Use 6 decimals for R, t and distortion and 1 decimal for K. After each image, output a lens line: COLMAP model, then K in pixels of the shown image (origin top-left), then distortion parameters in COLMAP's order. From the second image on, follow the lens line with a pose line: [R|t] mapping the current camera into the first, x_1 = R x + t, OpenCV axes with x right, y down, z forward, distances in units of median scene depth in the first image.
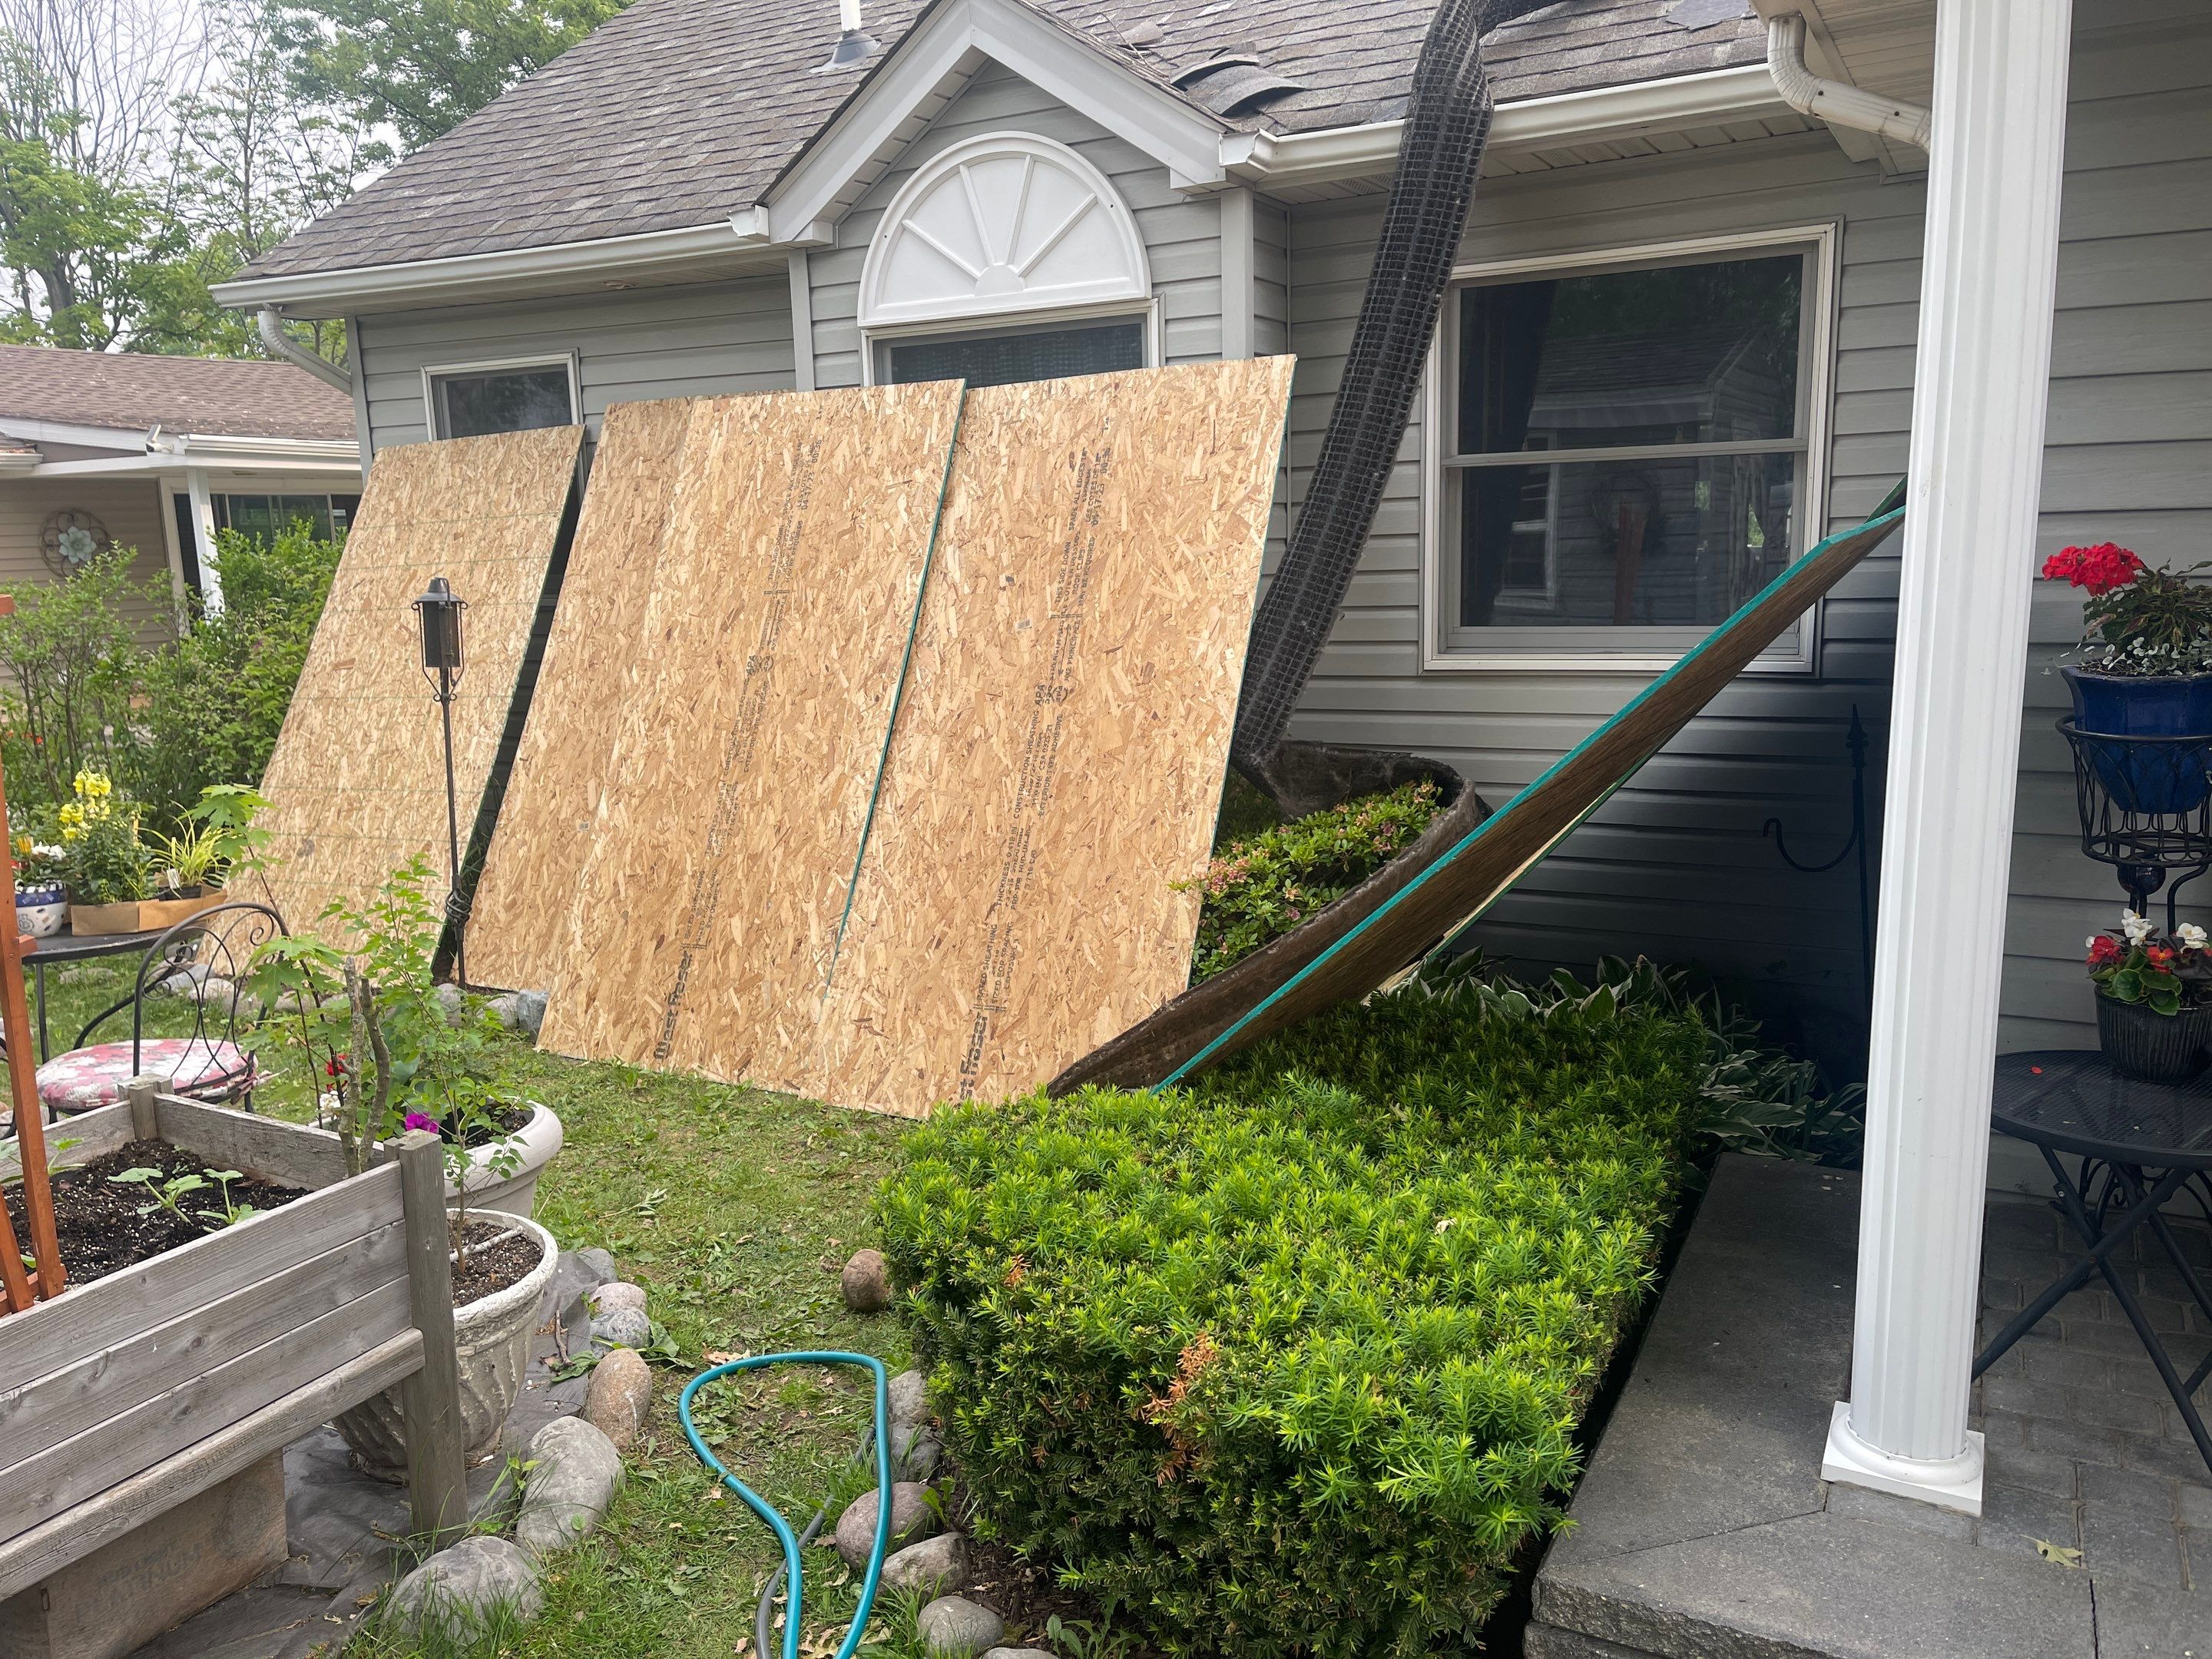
lens RADIAL K [[1663.9, 0, 1098.3], [0, 1663.9, 846.6], [0, 0, 1]] dist [0.036799, -0.030156]
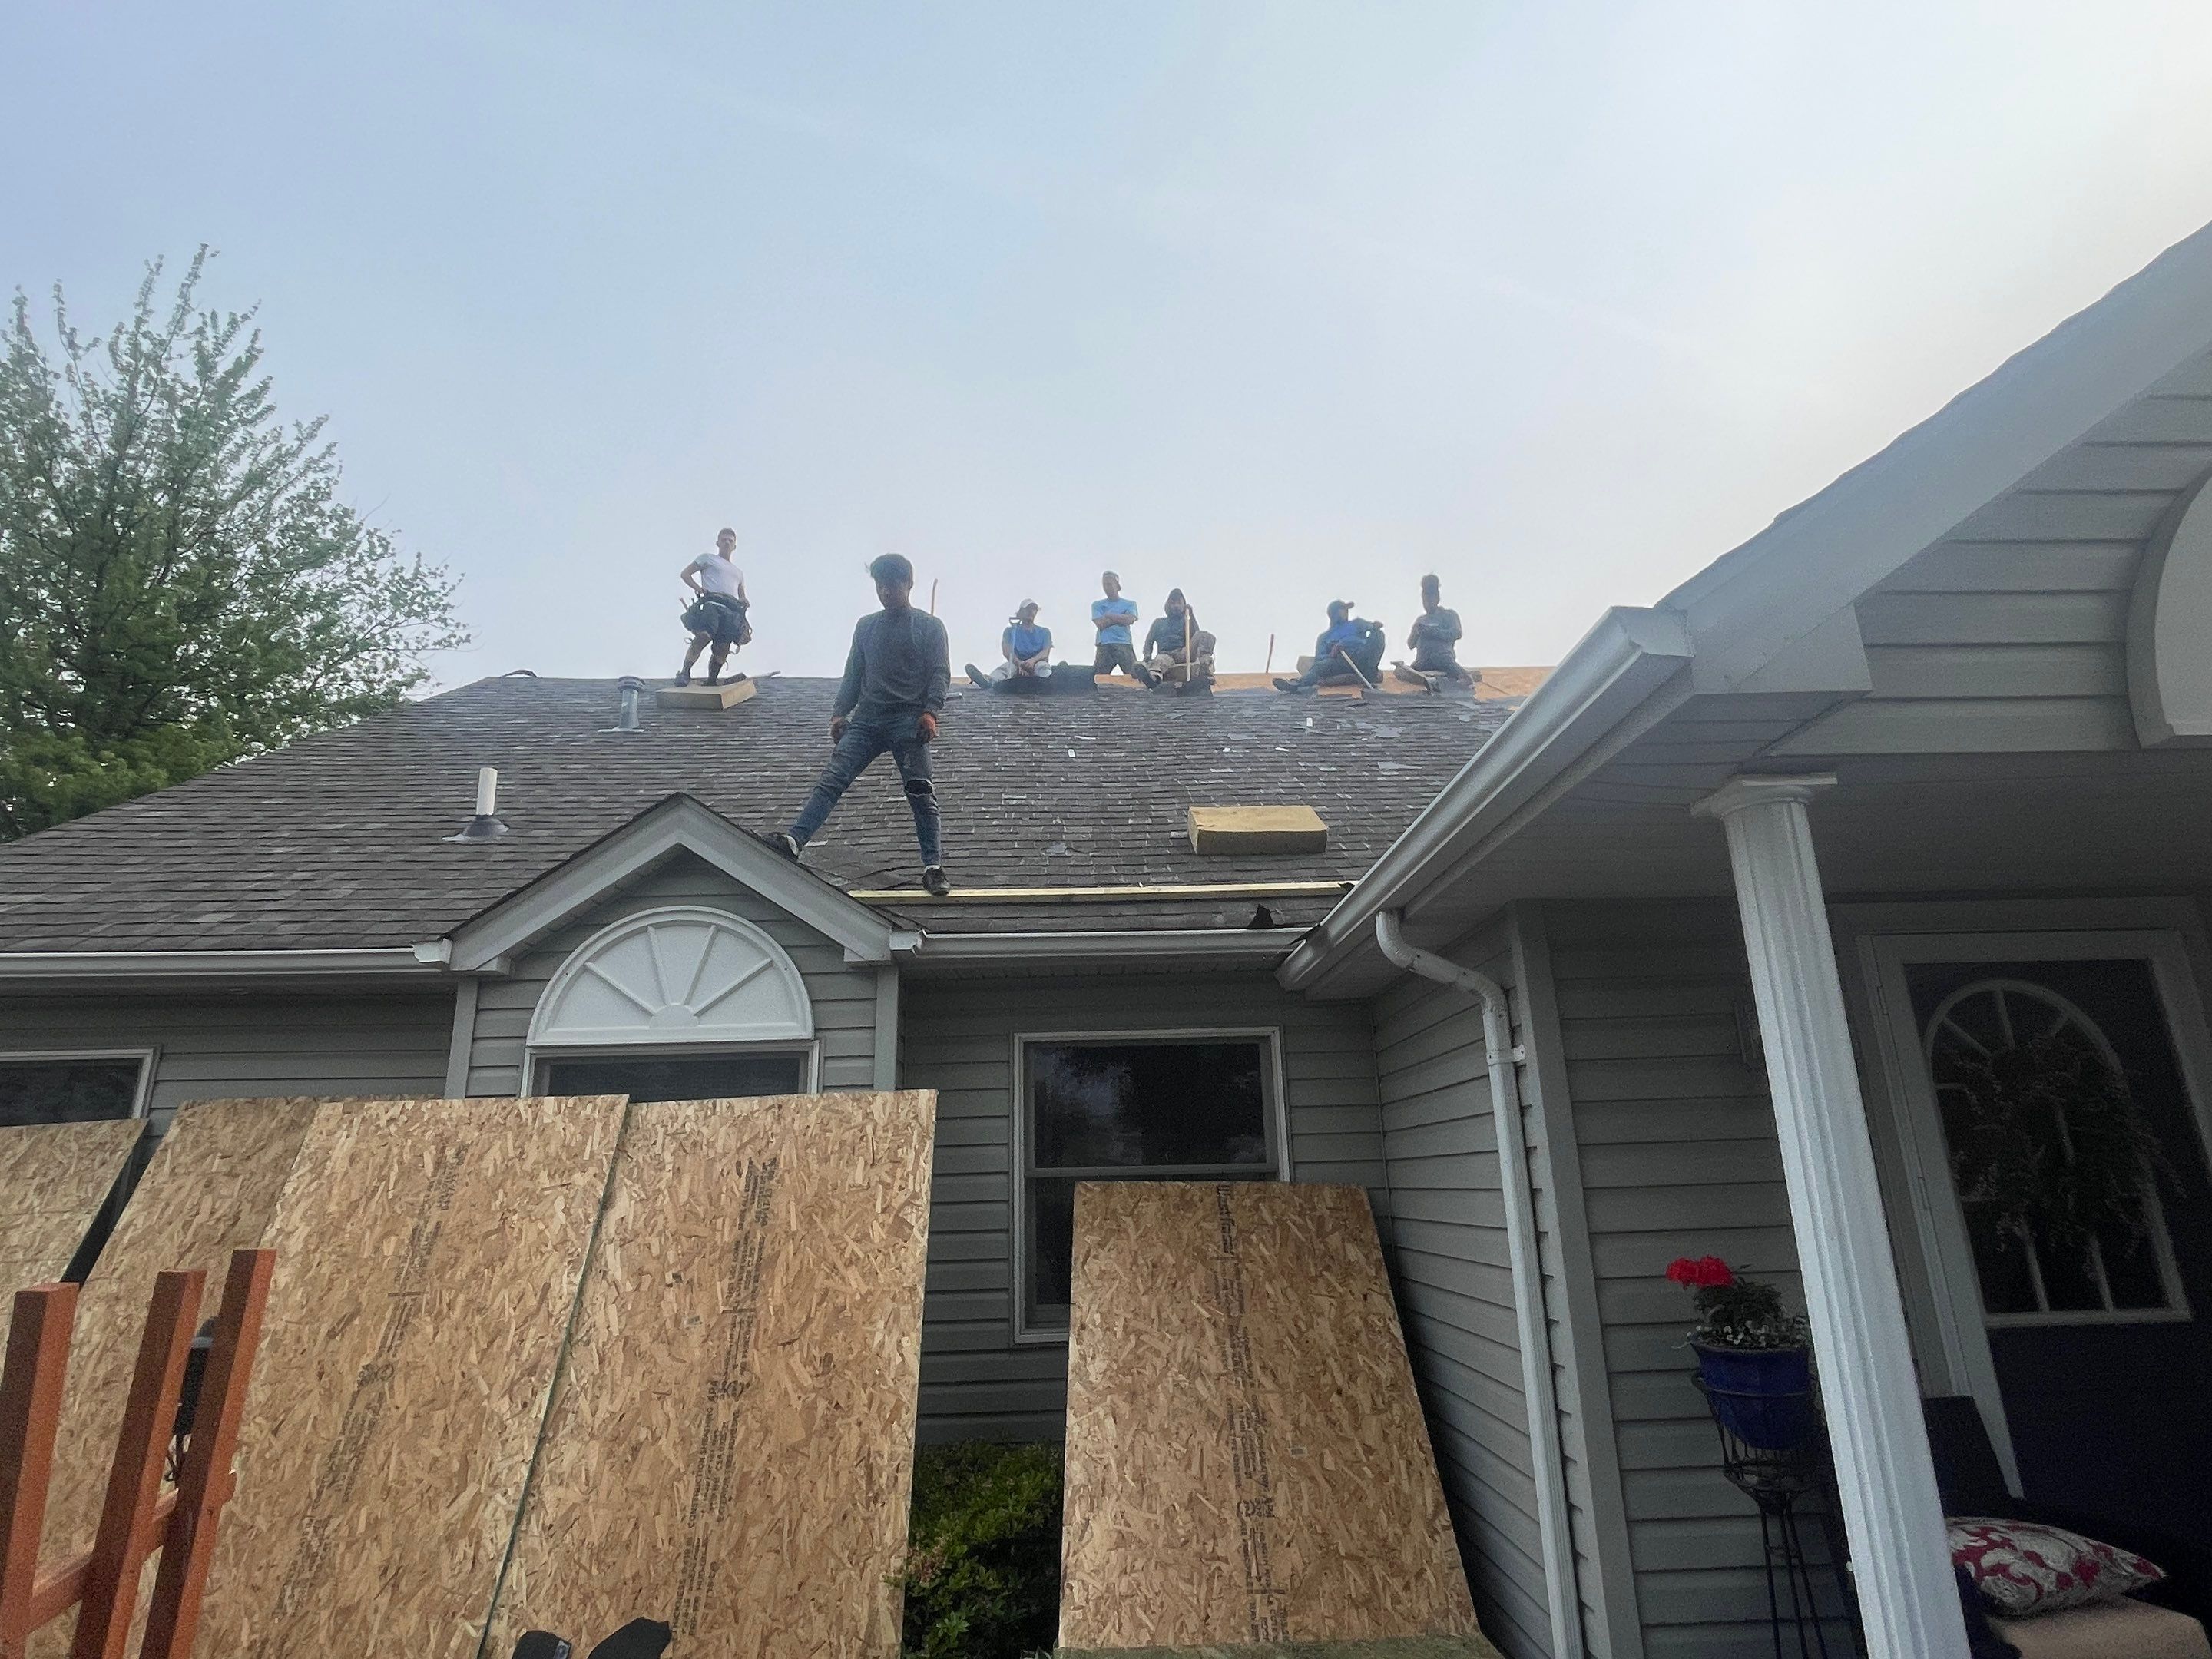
lens RADIAL K [[1187.1, 0, 1099.4], [0, 1187.1, 842.6], [0, 0, 1]] dist [-0.001692, 0.002448]
pose [[0.870712, 0.144281, 0.470153, -0.214316], [0.091081, 0.892150, -0.442463, -0.042874], [-0.483286, 0.428079, 0.763664, 0.140563]]
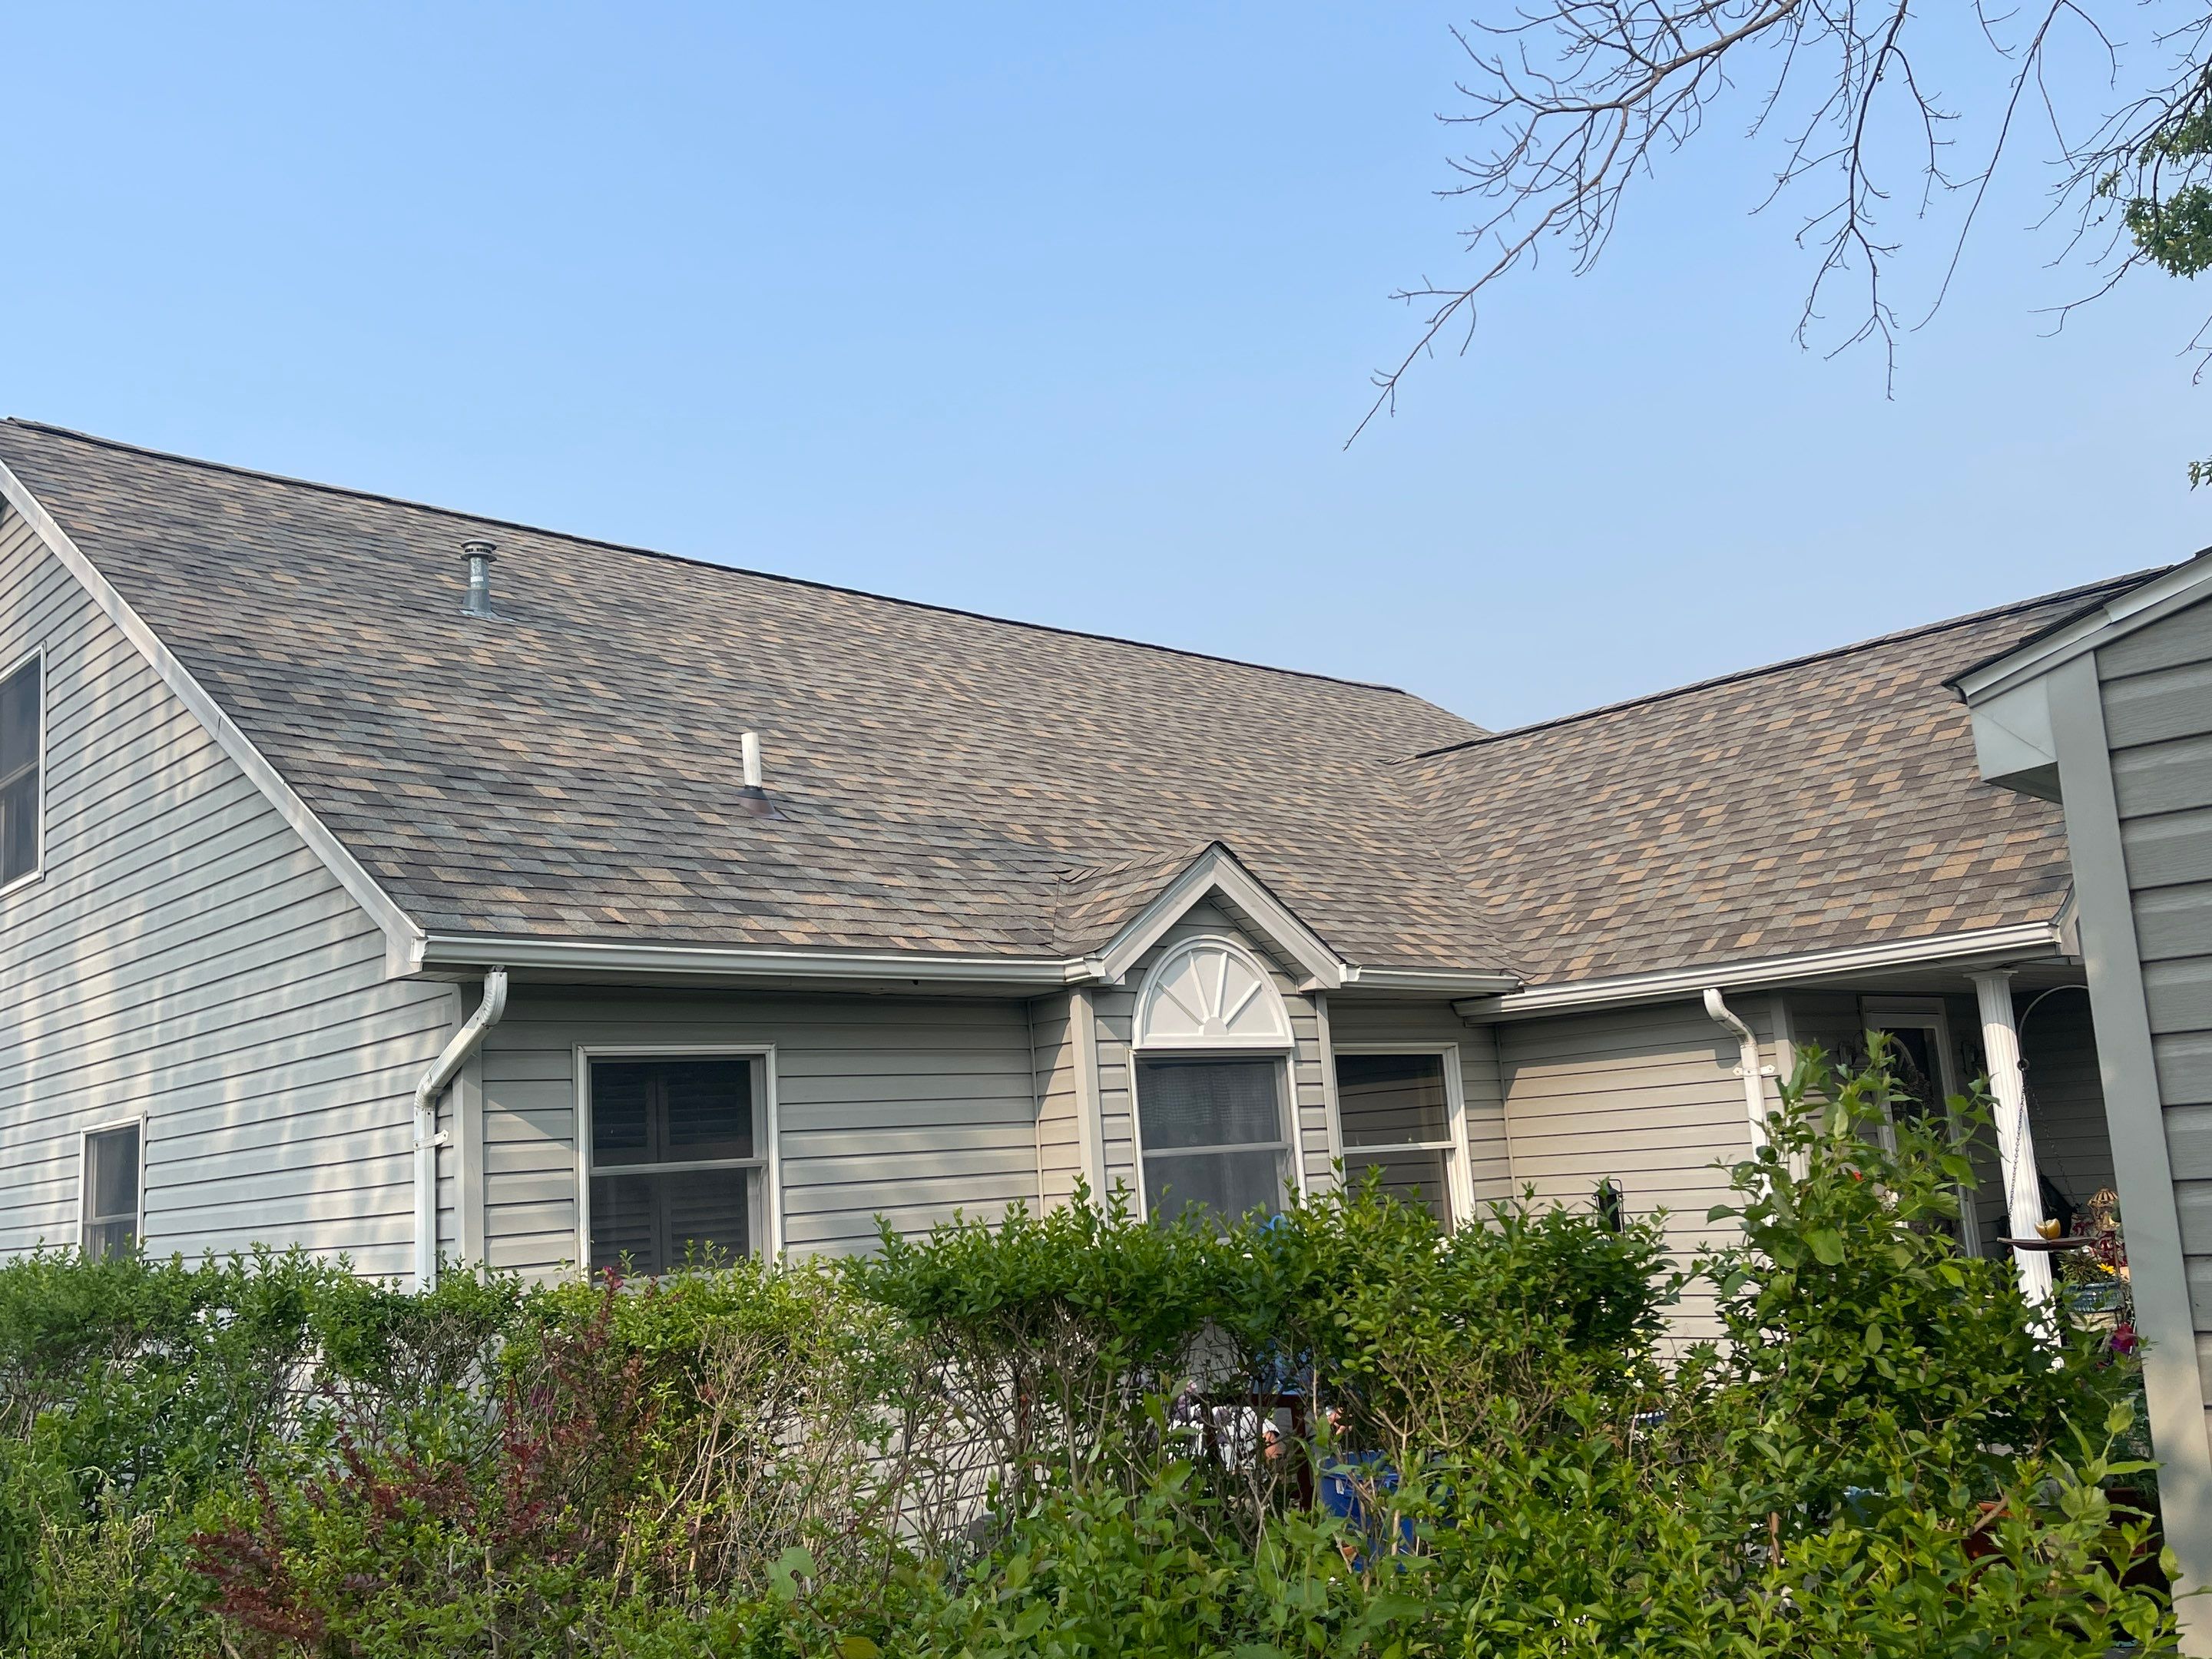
lens RADIAL K [[1935.5, 0, 1092.6], [0, 1935.5, 833.7], [0, 0, 1]] dist [0.073013, -0.100623]
pose [[0.319328, 0.163339, 0.933461, -1.741314], [0.228477, 0.942705, -0.243117, -0.106294], [-0.919689, 0.290909, 0.263713, 0.594623]]
